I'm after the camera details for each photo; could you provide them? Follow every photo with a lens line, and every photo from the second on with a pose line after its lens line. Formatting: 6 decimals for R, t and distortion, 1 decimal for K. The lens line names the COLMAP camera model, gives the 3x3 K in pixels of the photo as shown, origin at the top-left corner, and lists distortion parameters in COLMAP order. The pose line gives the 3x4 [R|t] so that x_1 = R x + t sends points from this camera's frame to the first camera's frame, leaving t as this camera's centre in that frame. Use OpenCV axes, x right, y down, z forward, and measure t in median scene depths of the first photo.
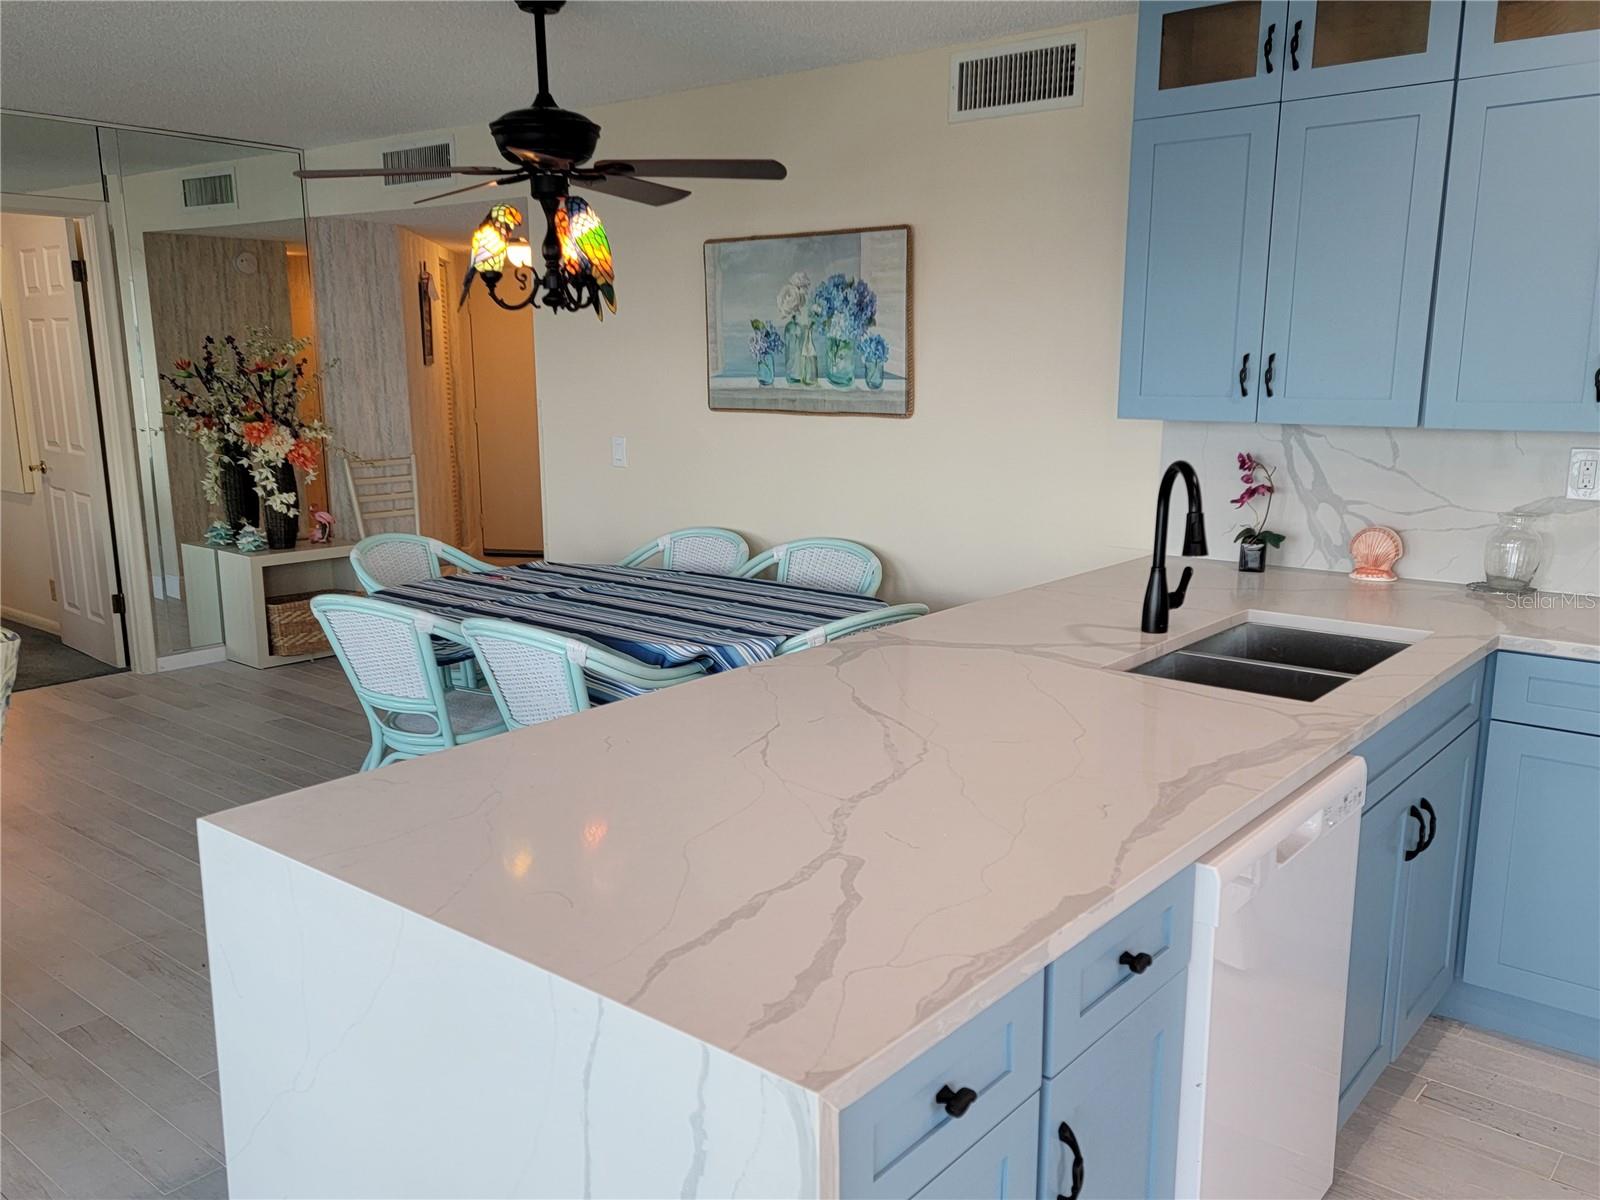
lens RADIAL K [[1334.3, 0, 794.2], [0, 1334.3, 608.6], [0, 0, 1]] dist [0.091750, -0.095362]
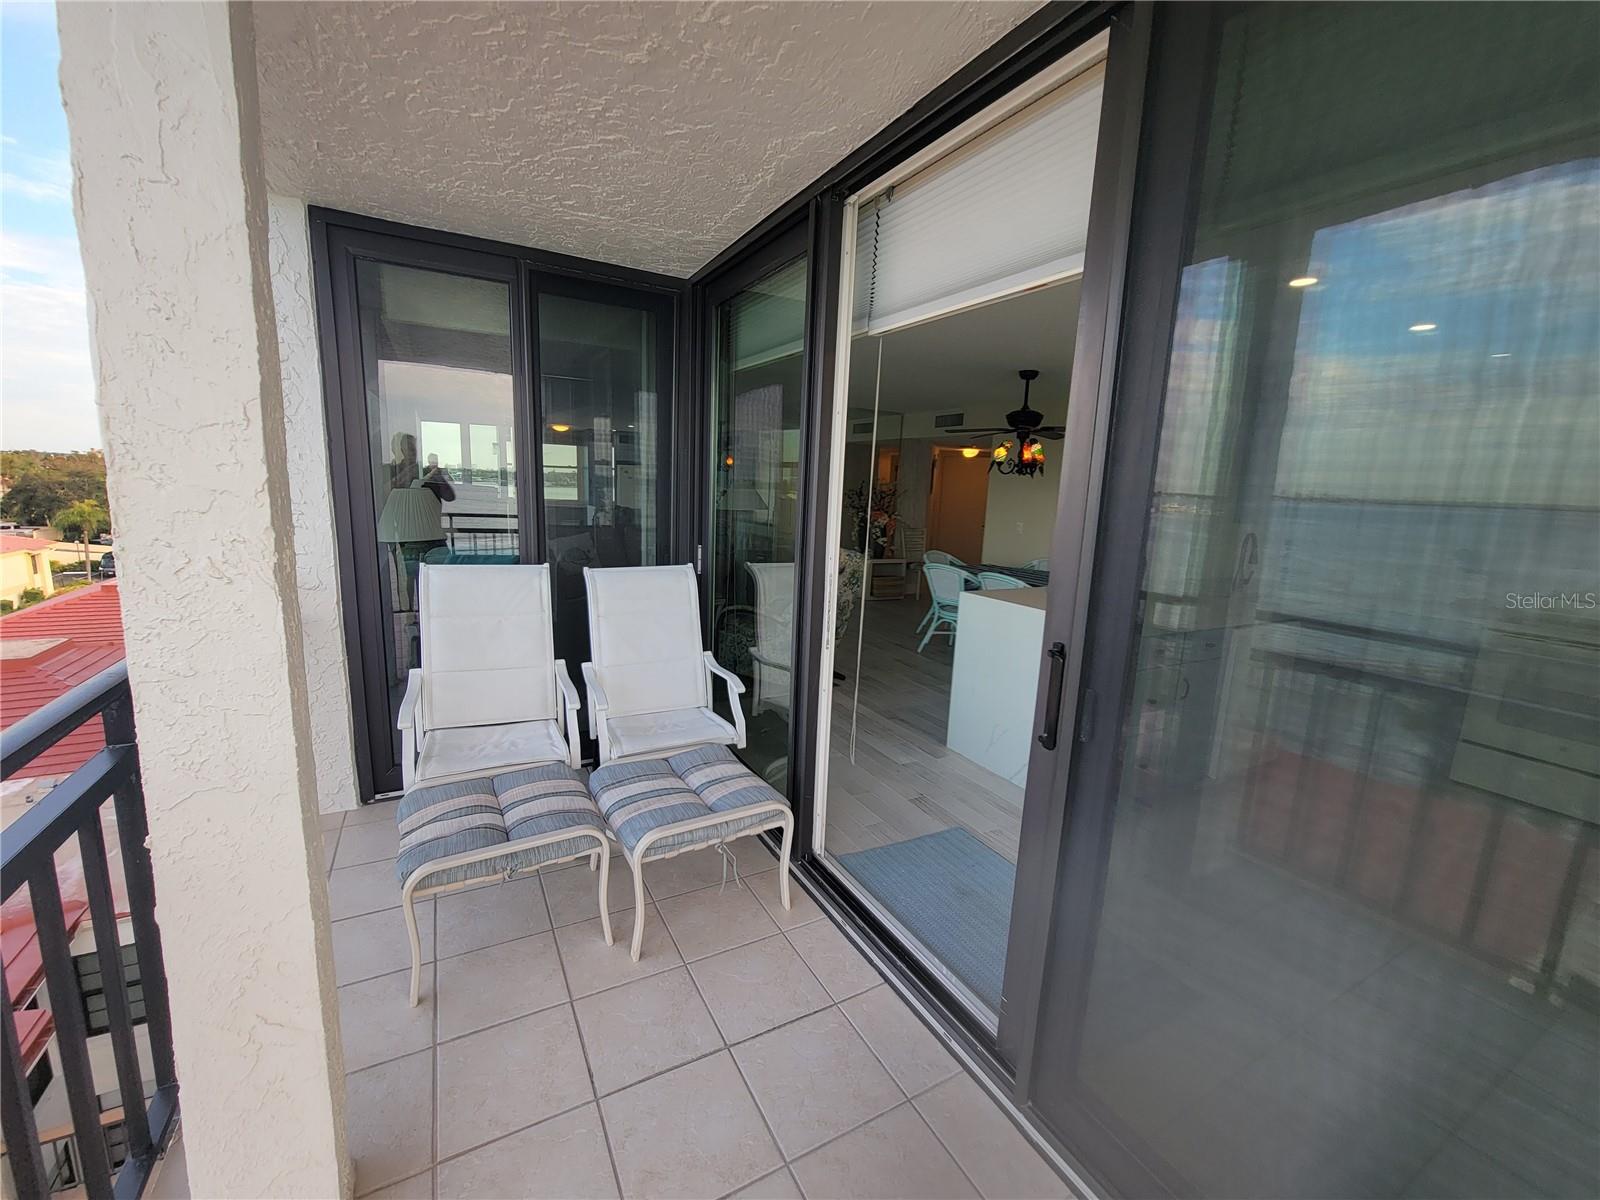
lens RADIAL K [[650.1, 0, 796.4], [0, 650.1, 603.9], [0, 0, 1]] dist [-0.007561, 0.000135]
pose [[0.925266, 0.107364, -0.363806, -0.079232], [-0.114446, 0.993427, 0.002102, 0.116193], [0.361641, 0.039691, 0.931472, -0.511641]]
